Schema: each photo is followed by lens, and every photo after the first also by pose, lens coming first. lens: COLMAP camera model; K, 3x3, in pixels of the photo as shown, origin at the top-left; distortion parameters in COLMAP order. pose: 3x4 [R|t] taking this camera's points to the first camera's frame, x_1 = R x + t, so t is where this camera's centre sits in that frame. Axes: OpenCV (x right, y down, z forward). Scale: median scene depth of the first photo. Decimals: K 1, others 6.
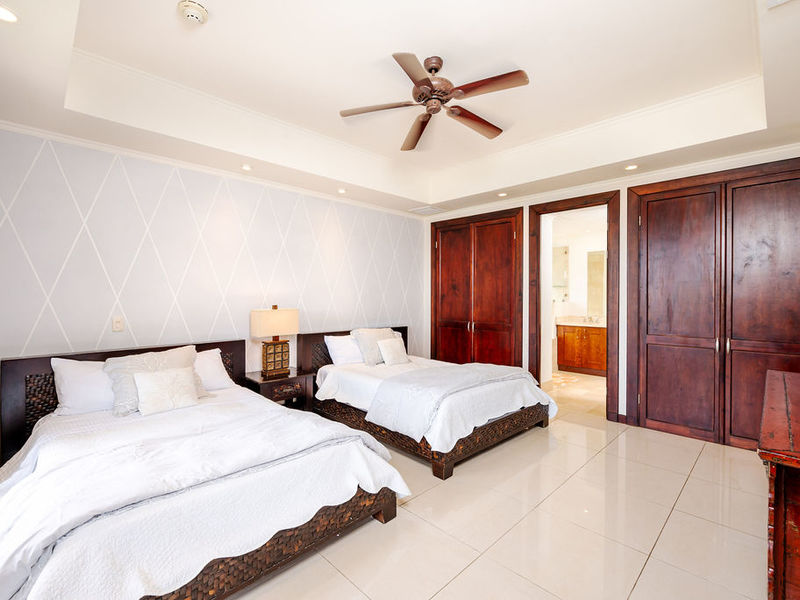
lens RADIAL K [[367.9, 0, 398.1], [0, 367.9, 301.2], [0, 0, 1]] dist [-0.004248, -0.000051]
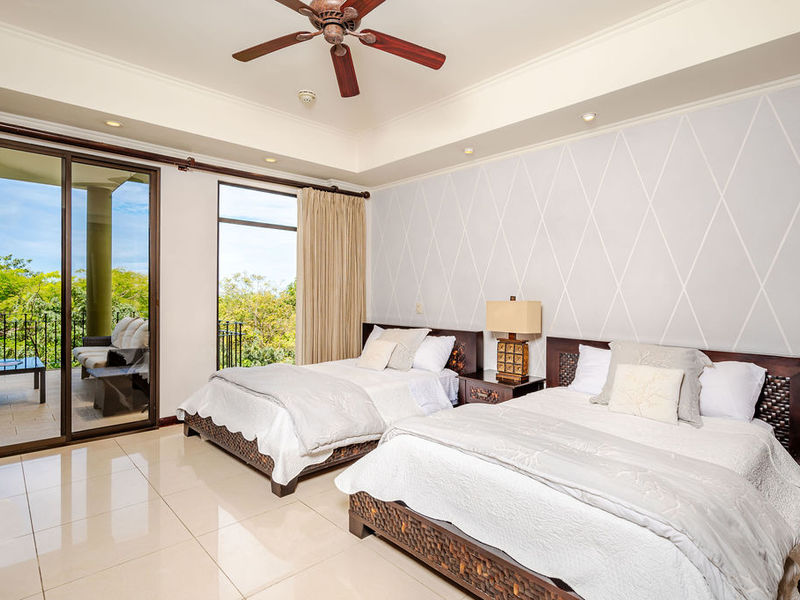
lens RADIAL K [[434.2, 0, 396.3], [0, 434.2, 298.3], [0, 0, 1]] dist [0.002168, 0.000329]
pose [[-0.021350, 0.023194, -0.999503, 0.637829], [-0.005361, 0.999714, 0.023313, -0.003778], [0.999758, 0.005856, -0.021219, 0.760638]]
